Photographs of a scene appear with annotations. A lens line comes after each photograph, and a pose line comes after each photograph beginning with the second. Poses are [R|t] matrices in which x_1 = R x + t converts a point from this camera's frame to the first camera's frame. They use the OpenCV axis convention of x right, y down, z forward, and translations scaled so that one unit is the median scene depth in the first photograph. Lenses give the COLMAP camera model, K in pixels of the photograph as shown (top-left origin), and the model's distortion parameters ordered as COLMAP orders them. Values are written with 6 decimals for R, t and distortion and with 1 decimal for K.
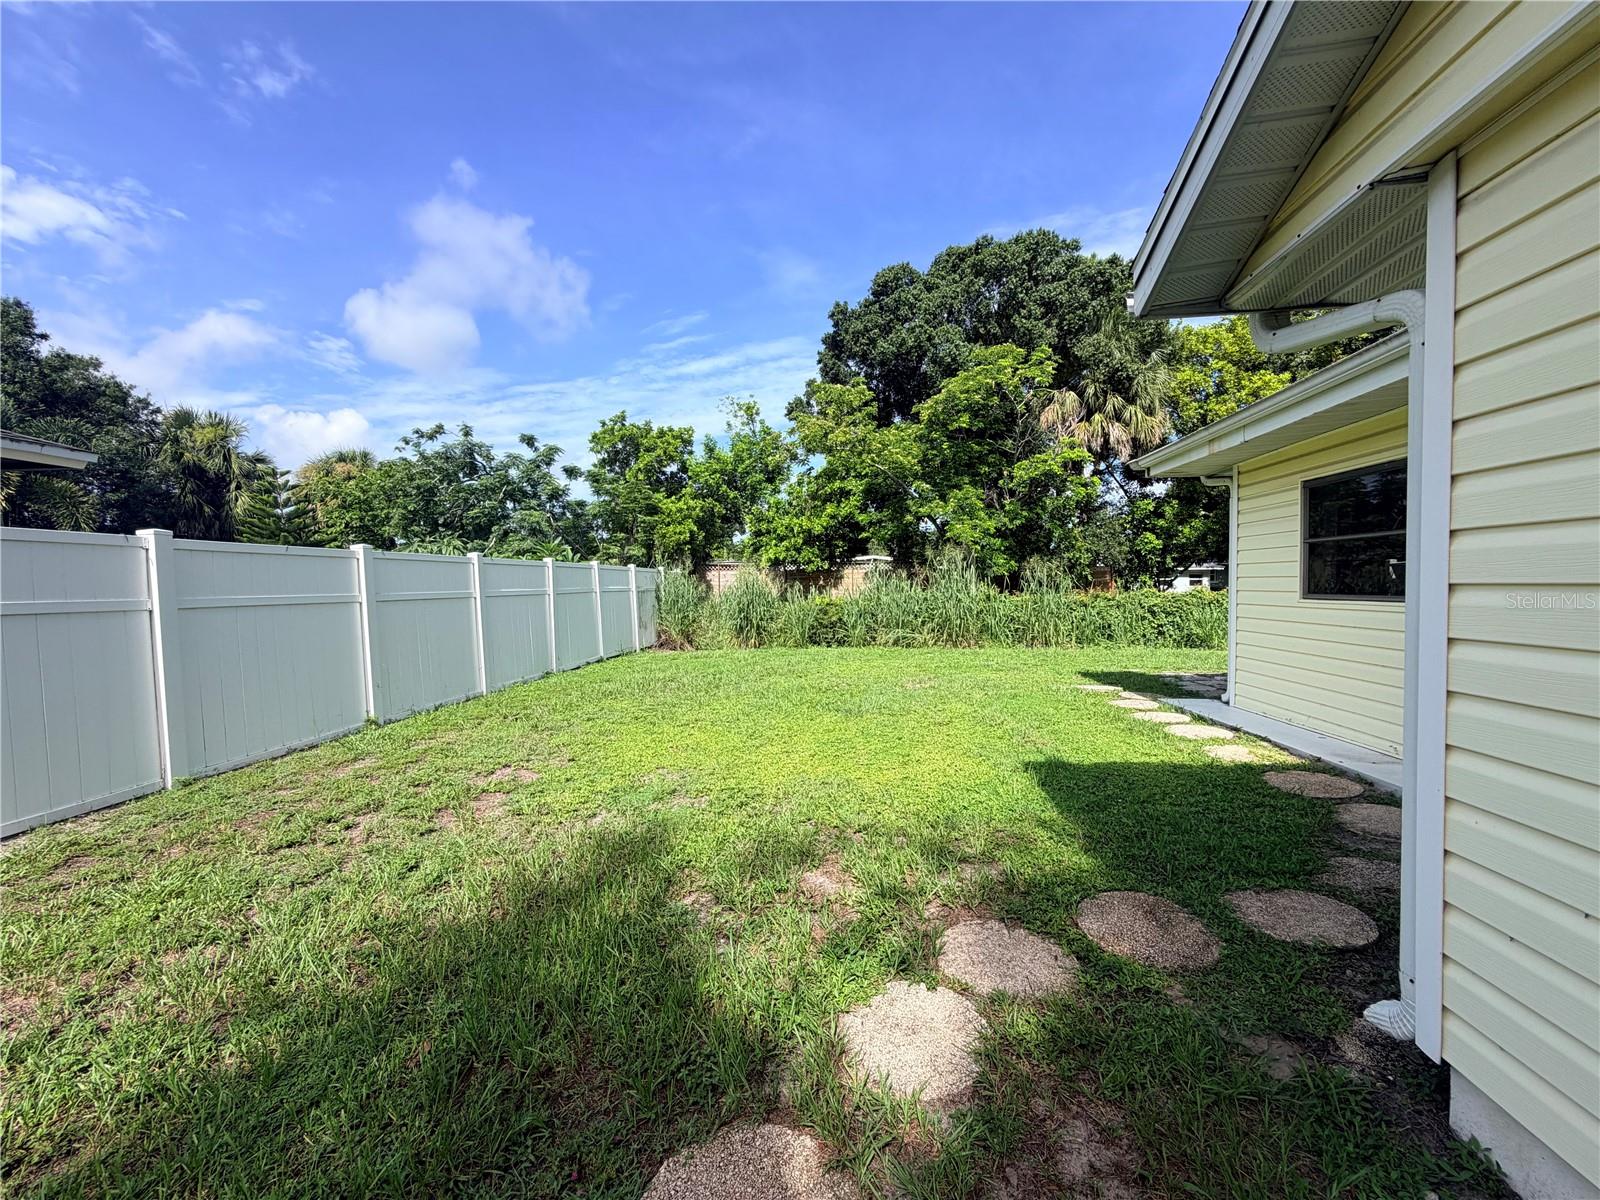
lens RADIAL K [[634.1, 0, 800.4], [0, 634.1, 591.5], [0, 0, 1]] dist [0.000293, 0.000466]
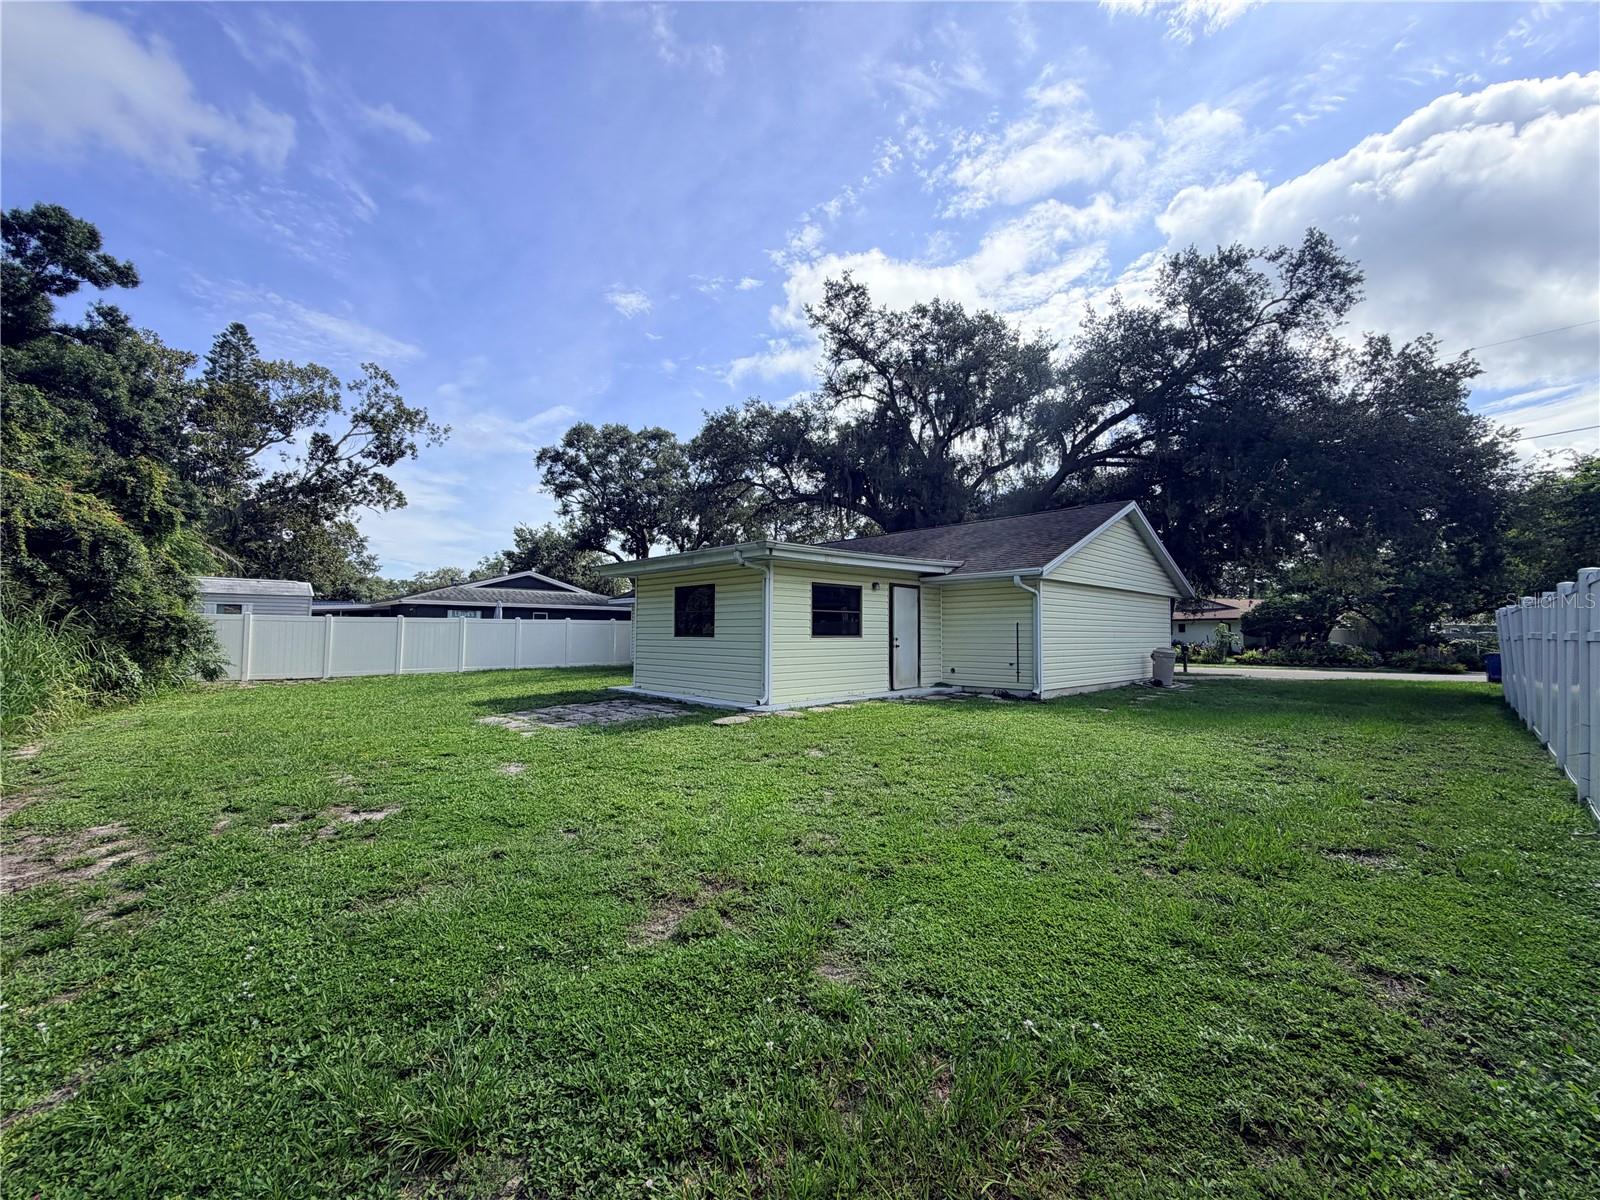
lens RADIAL K [[634.1, 0, 797.4], [0, 634.1, 602.9], [0, 0, 1]] dist [0.000293, 0.000466]
pose [[-0.762471, 0.039350, 0.645824, -0.139792], [0.012727, 0.998868, -0.045835, -0.002118], [-0.646897, -0.026728, -0.762109, 0.694889]]
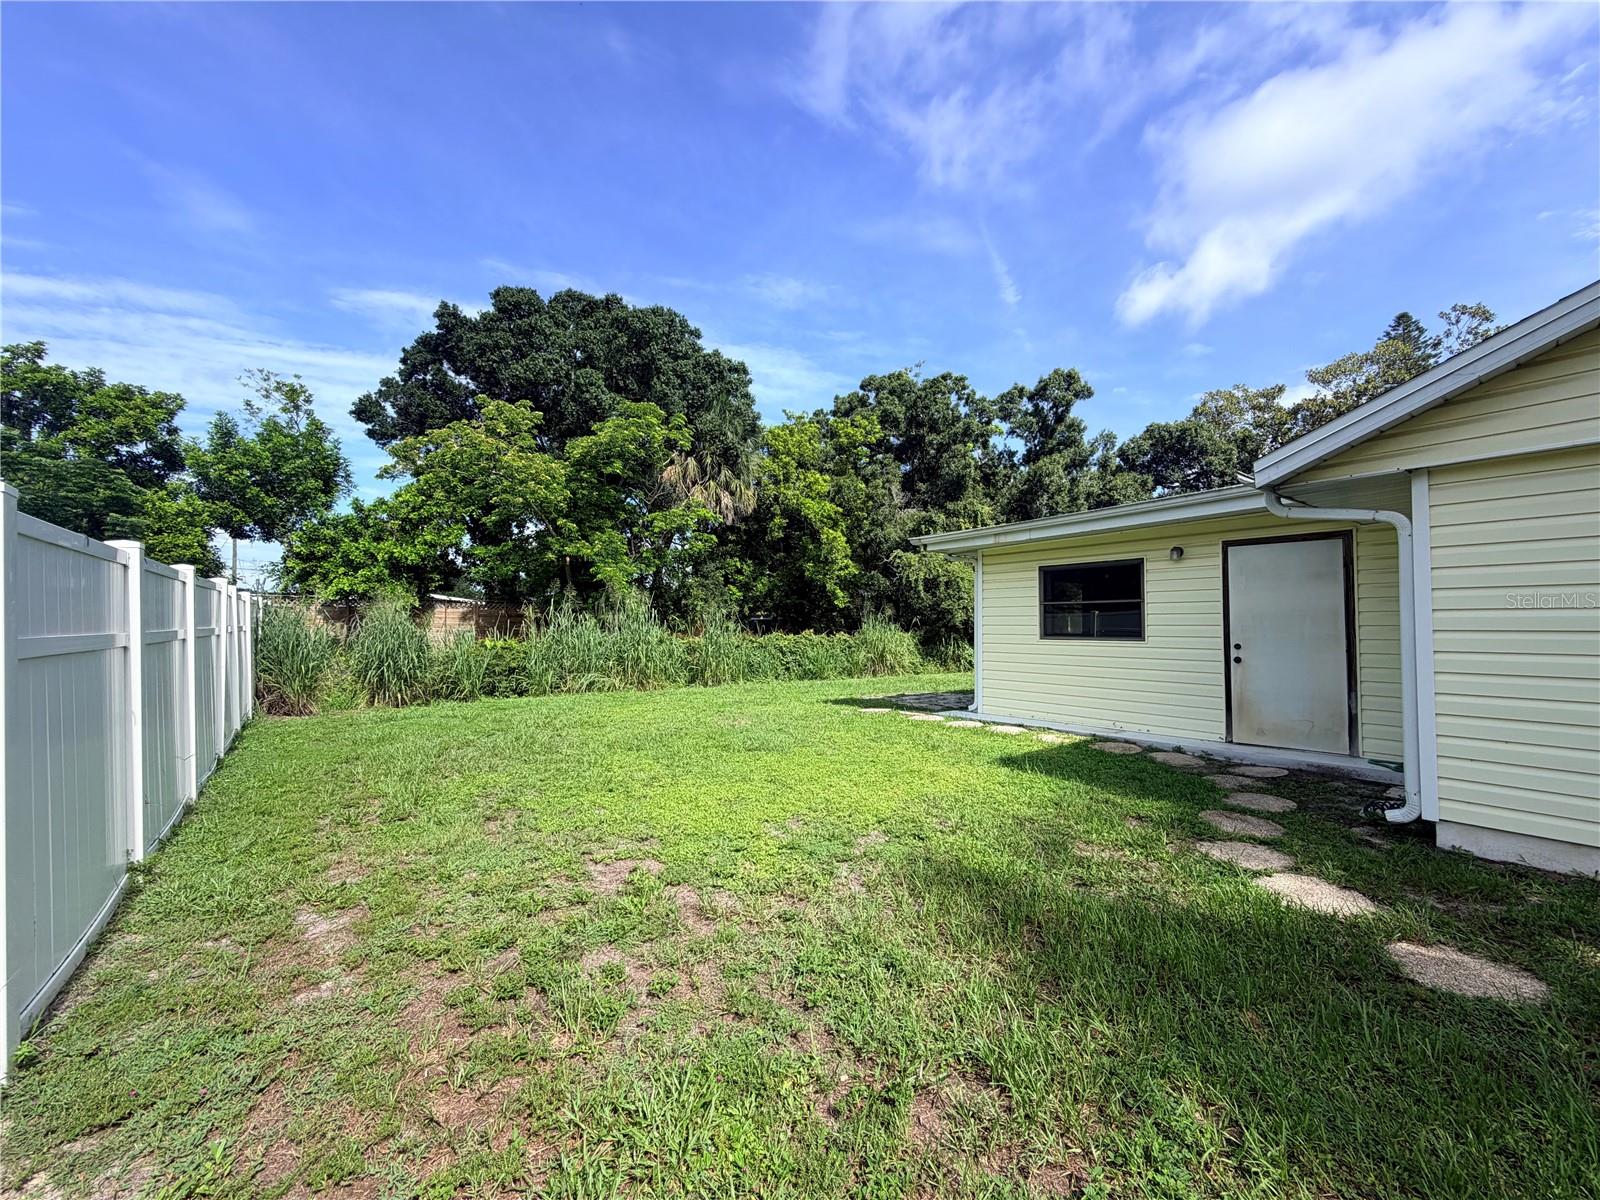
lens RADIAL K [[634.1, 0, 793.7], [0, 634.1, 587.9], [0, 0, 1]] dist [0.000293, 0.000466]
pose [[0.730082, 0.055113, 0.681134, -0.201608], [-0.004070, 0.997076, -0.076314, 0.001962], [-0.683347, 0.052943, 0.728171, 0.067095]]
